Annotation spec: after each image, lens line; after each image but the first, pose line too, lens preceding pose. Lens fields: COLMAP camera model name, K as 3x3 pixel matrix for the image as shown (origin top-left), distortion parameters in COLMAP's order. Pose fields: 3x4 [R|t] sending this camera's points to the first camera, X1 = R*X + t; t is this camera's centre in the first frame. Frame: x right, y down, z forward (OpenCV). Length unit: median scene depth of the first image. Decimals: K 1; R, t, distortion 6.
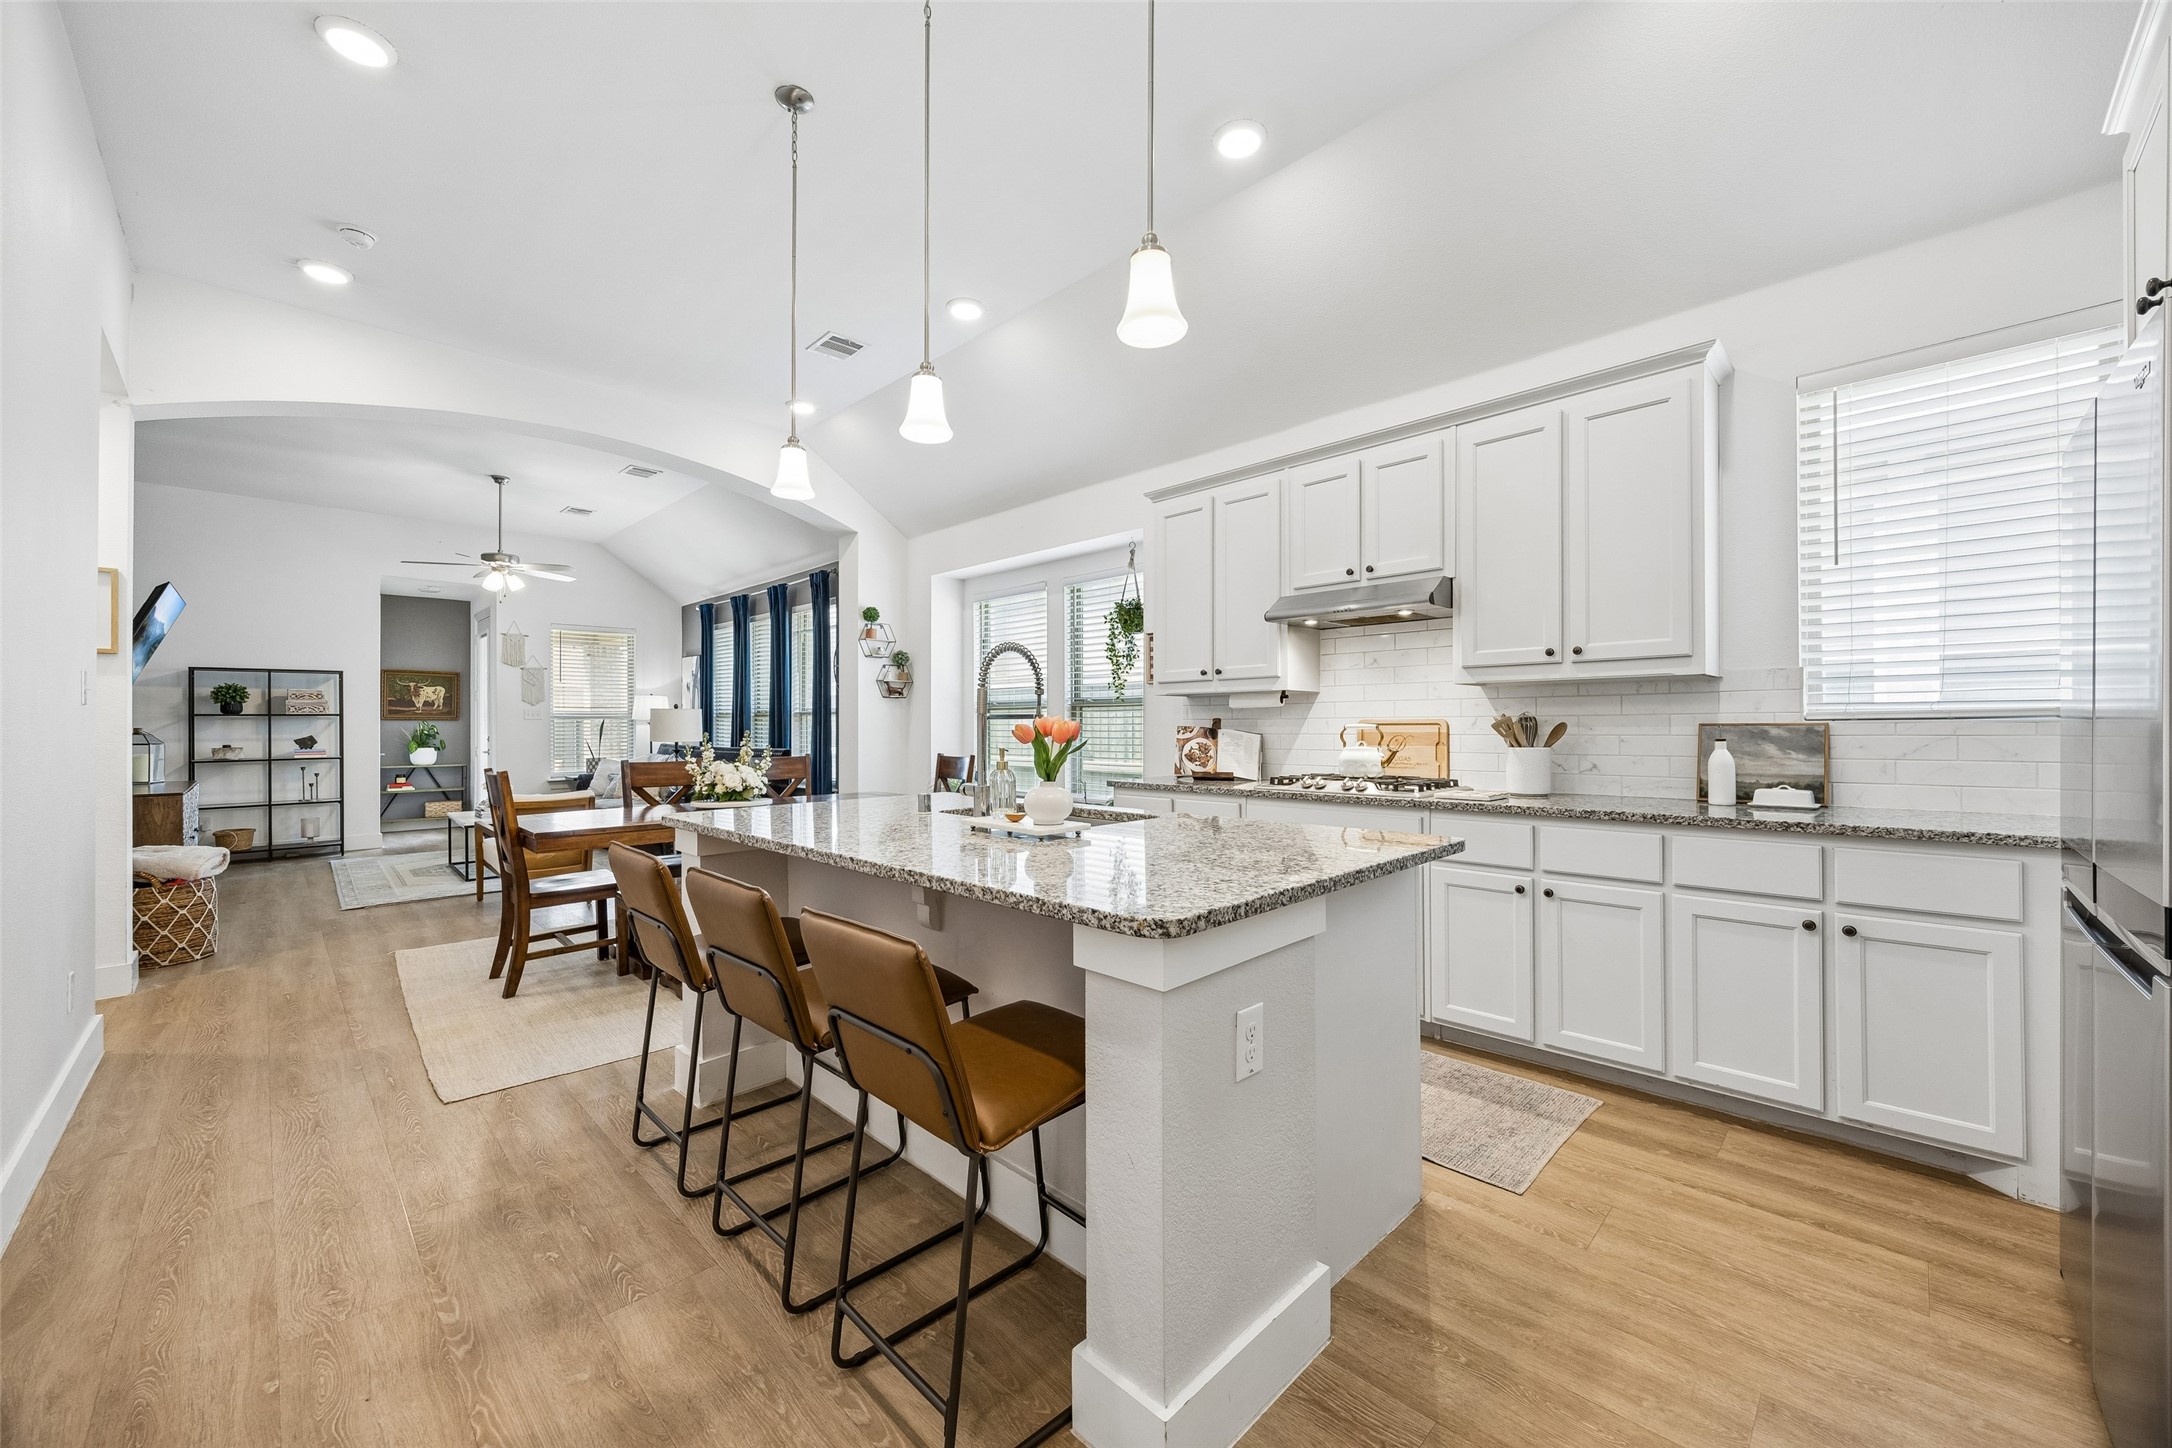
lens RADIAL K [[828.7, 0, 1094.7], [0, 828.7, 722.6], [0, 0, 1]] dist [-0.008090, 0.000942]
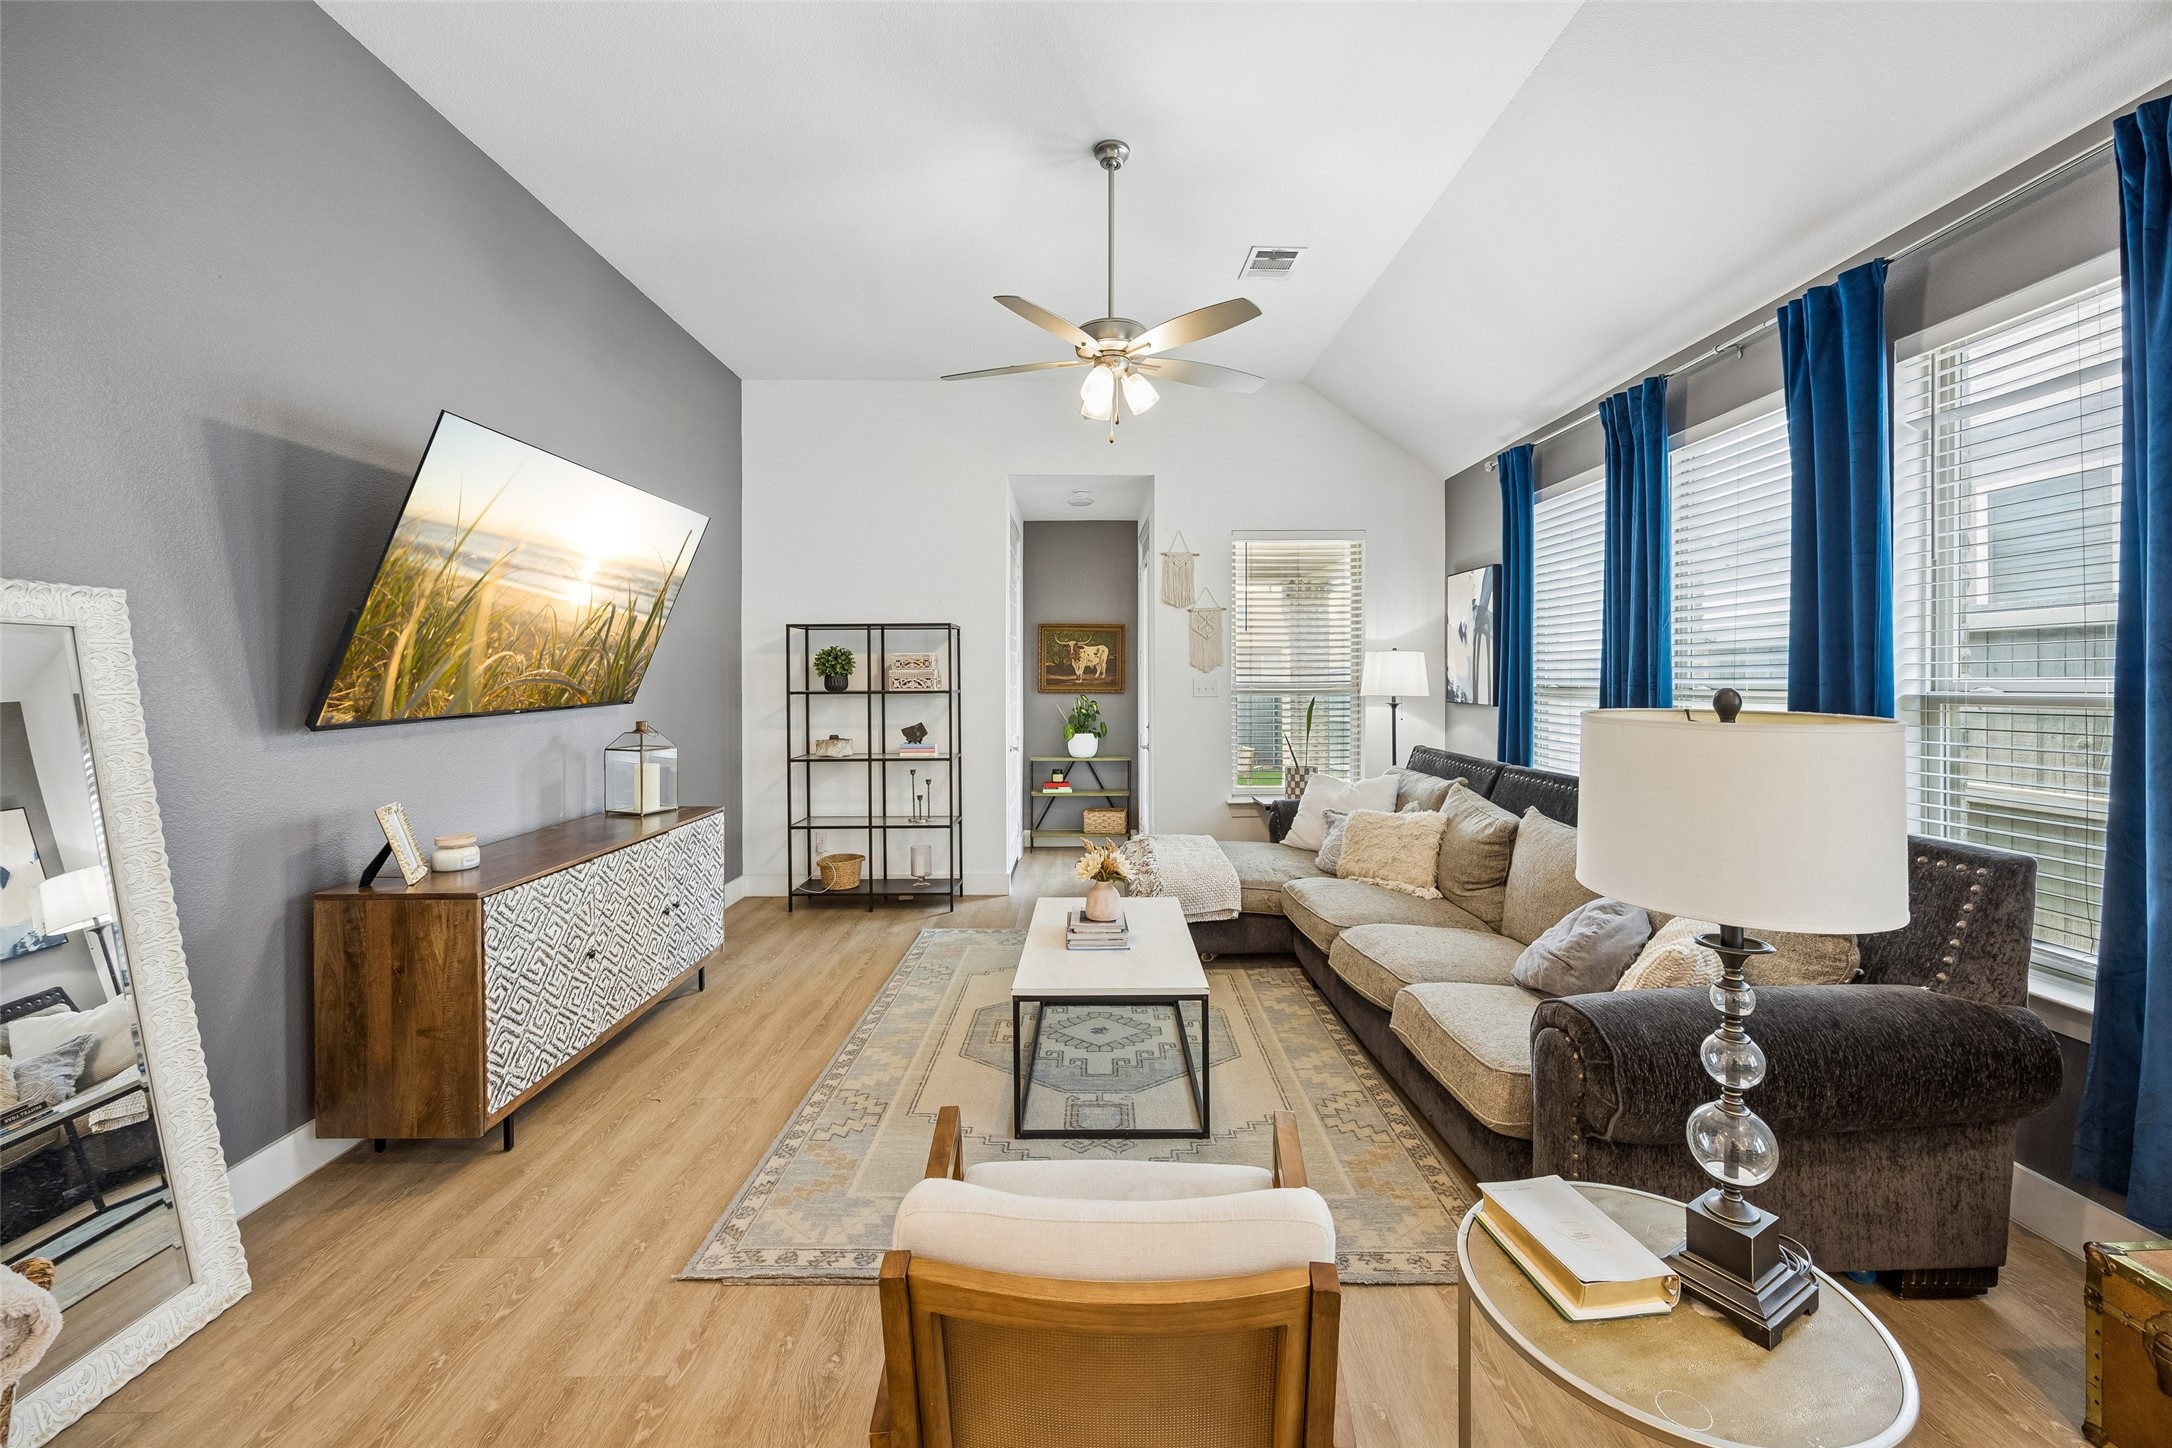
lens RADIAL K [[828.7, 0, 1103.5], [0, 828.7, 692.8], [0, 0, 1]] dist [-0.008090, 0.000942]
pose [[0.721585, 0.010568, -0.692245, -0.341354], [0.000286, 0.999879, 0.015563, -0.016354], [0.692326, -0.011428, 0.721494, 0.550323]]
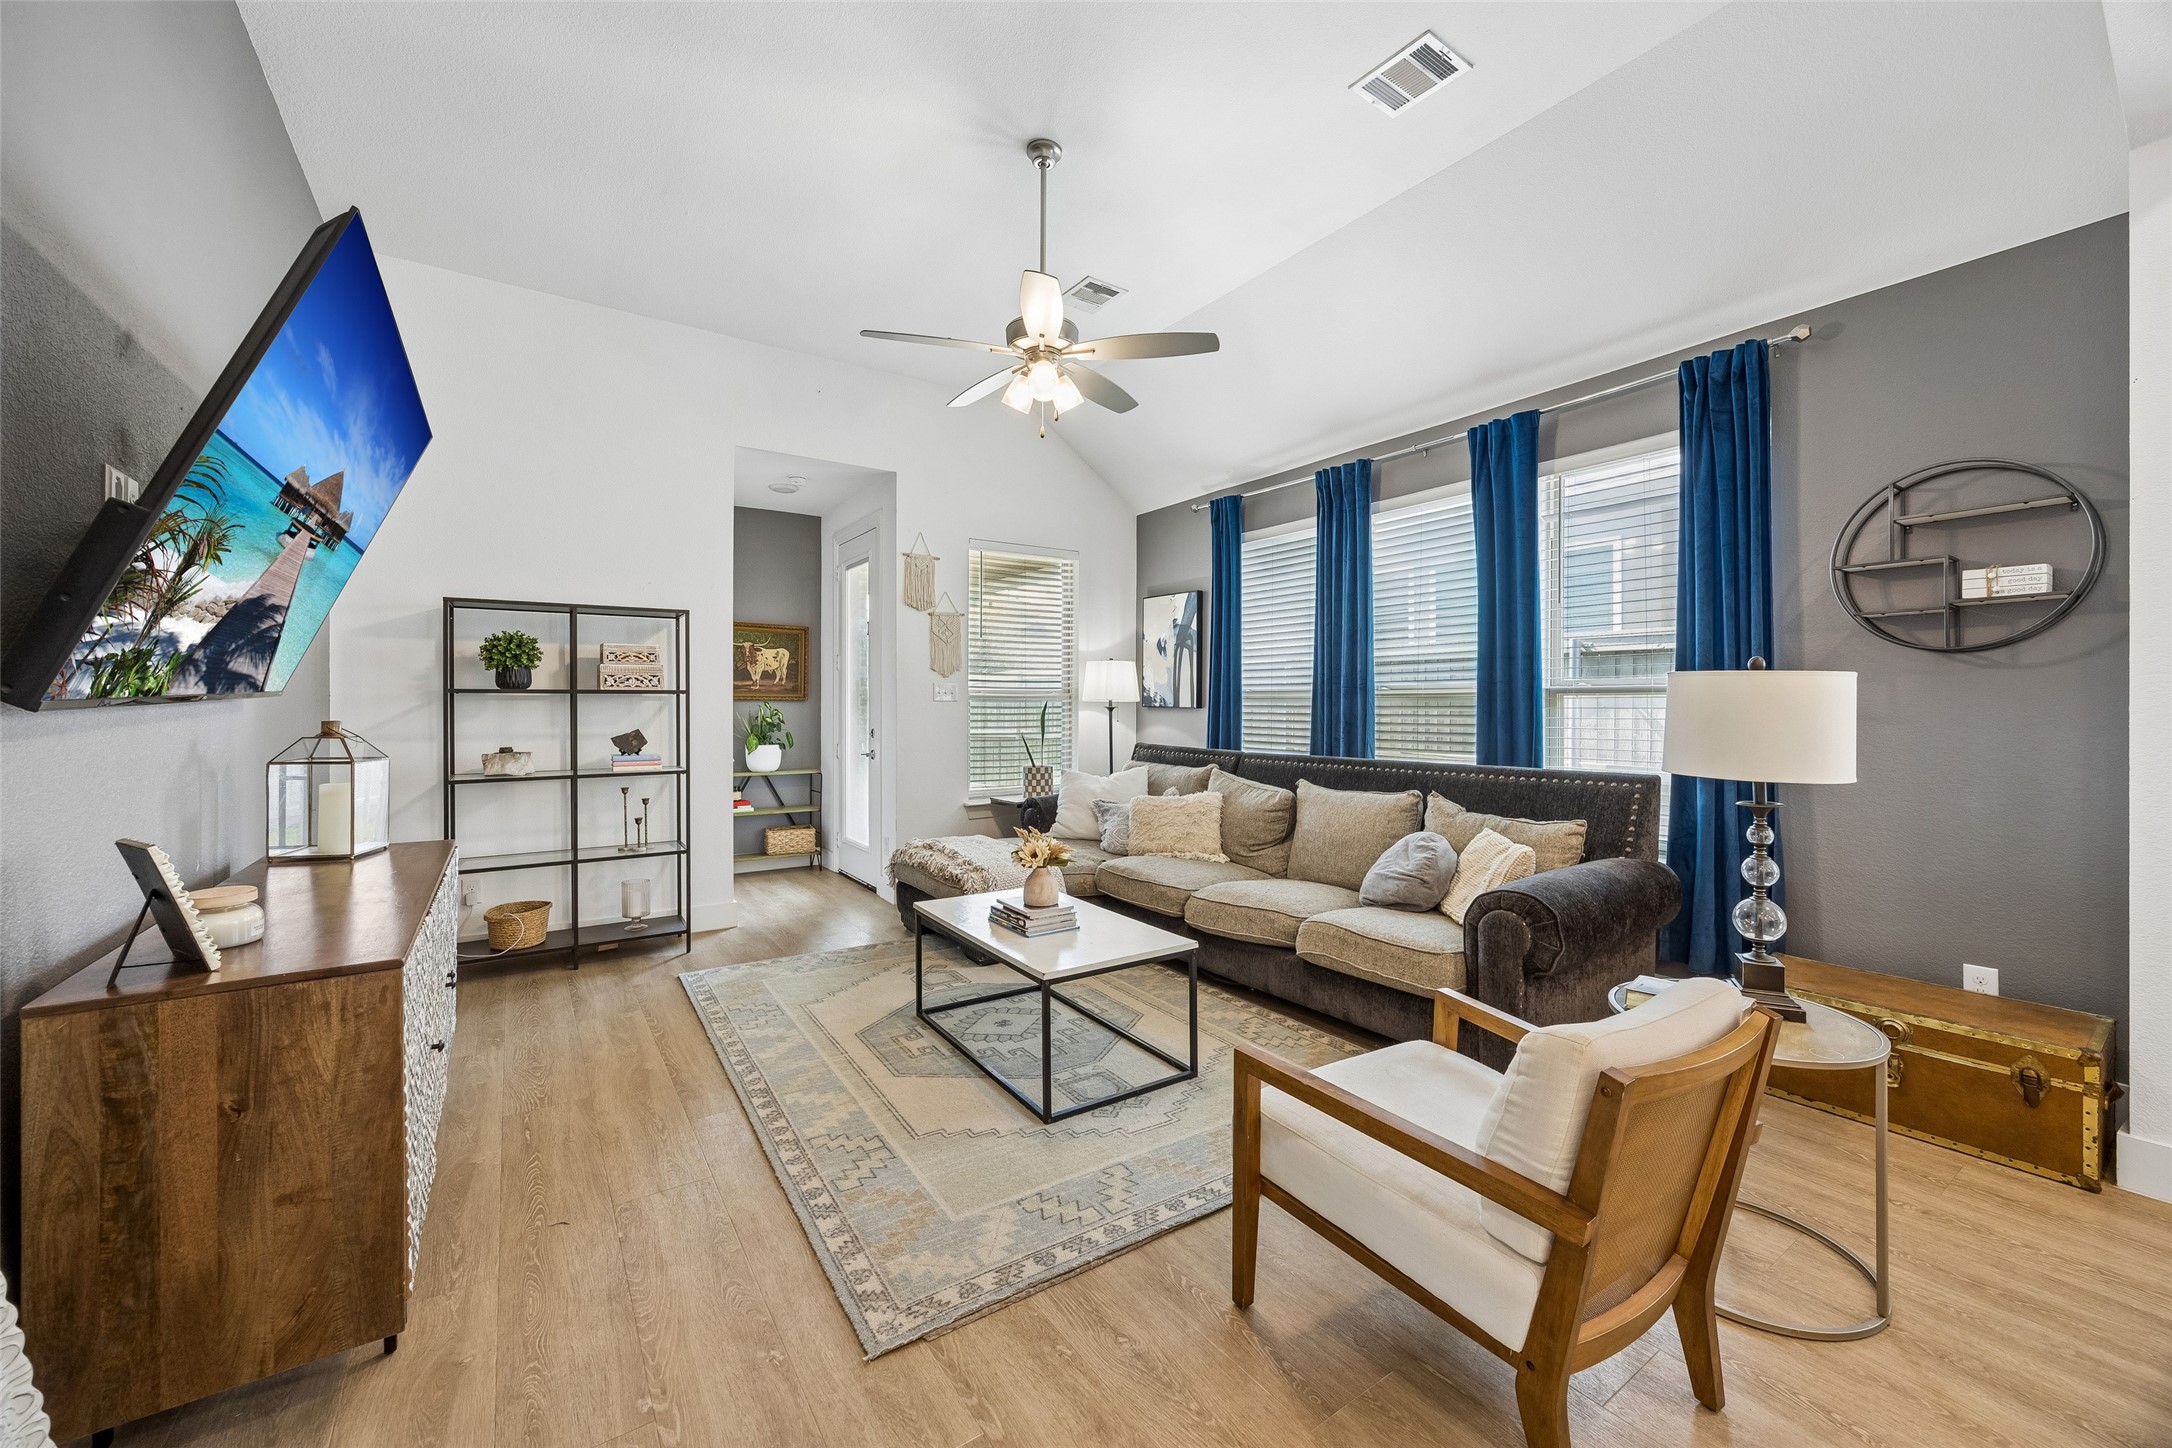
lens RADIAL K [[828.7, 0, 1085.7], [0, 828.7, 718.7], [0, 0, 1]] dist [-0.008090, 0.000942]
pose [[0.982888, 0.007110, -0.184069, -0.496422], [-0.003927, 0.999836, 0.017654, -0.001951], [0.184165, -0.016629, 0.982755, 0.458795]]
